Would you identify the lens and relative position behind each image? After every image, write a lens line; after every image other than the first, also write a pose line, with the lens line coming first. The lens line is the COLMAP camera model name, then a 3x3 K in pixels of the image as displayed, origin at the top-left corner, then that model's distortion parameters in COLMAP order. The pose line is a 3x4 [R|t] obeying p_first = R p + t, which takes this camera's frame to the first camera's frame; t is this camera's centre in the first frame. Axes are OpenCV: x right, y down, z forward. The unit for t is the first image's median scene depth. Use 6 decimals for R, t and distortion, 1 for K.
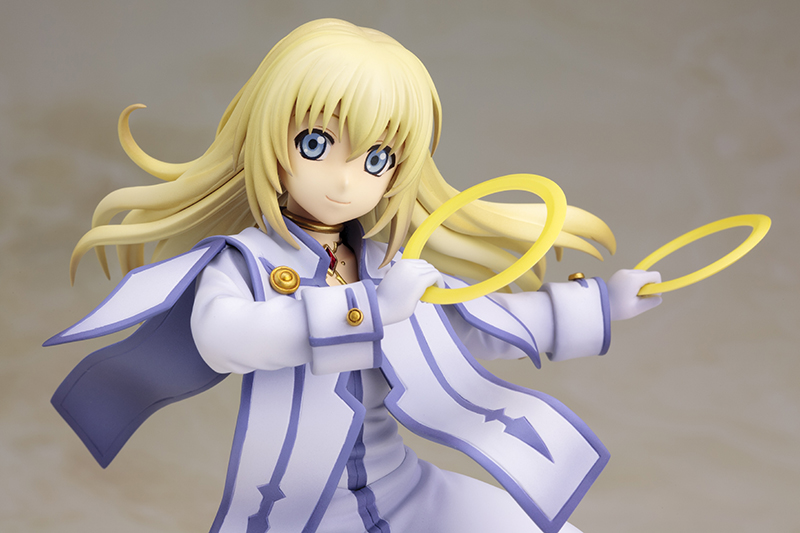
lens RADIAL K [[3085.0, 0, 400.0], [0, 3085.0, 266.5], [0, 0, 1]] dist [-0.156309, -2.584939]
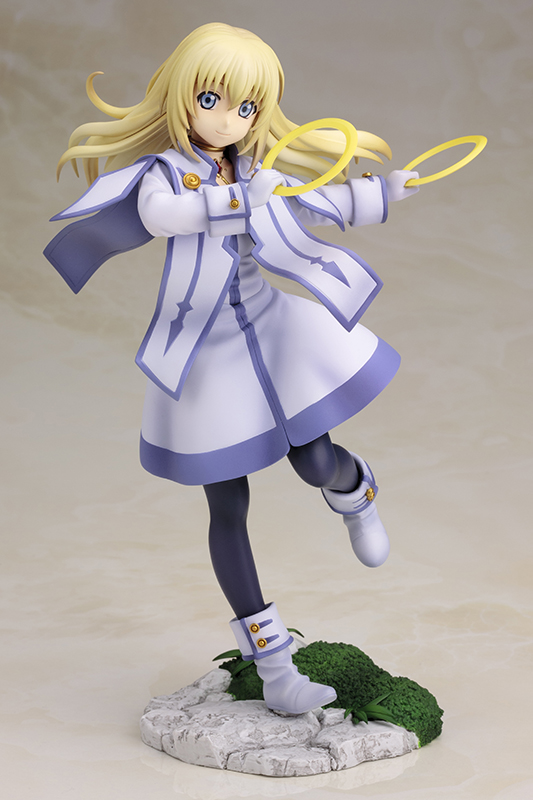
lens RADIAL K [[3085.0, 0, 266.5], [0, 3085.0, 400.0], [0, 0, 1]] dist [-0.156309, -2.584939]
pose [[0.999929, -0.004813, 0.010873, -0.015244], [0.003761, 0.995499, 0.094701, -0.035486], [-0.011280, -0.094653, 0.995446, -0.683617]]
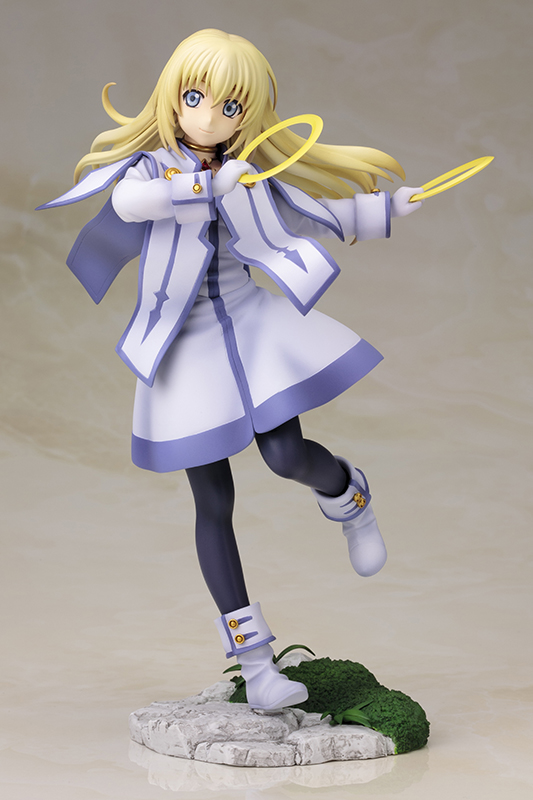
lens RADIAL K [[3085.0, 0, 266.5], [0, 3085.0, 400.0], [0, 0, 1]] dist [-0.156309, -2.584939]
pose [[0.983436, 0.021165, -0.180015, 0.326989], [-0.024075, 0.999612, -0.013998, 0.152746], [0.179649, 0.018100, 0.983564, -0.693624]]
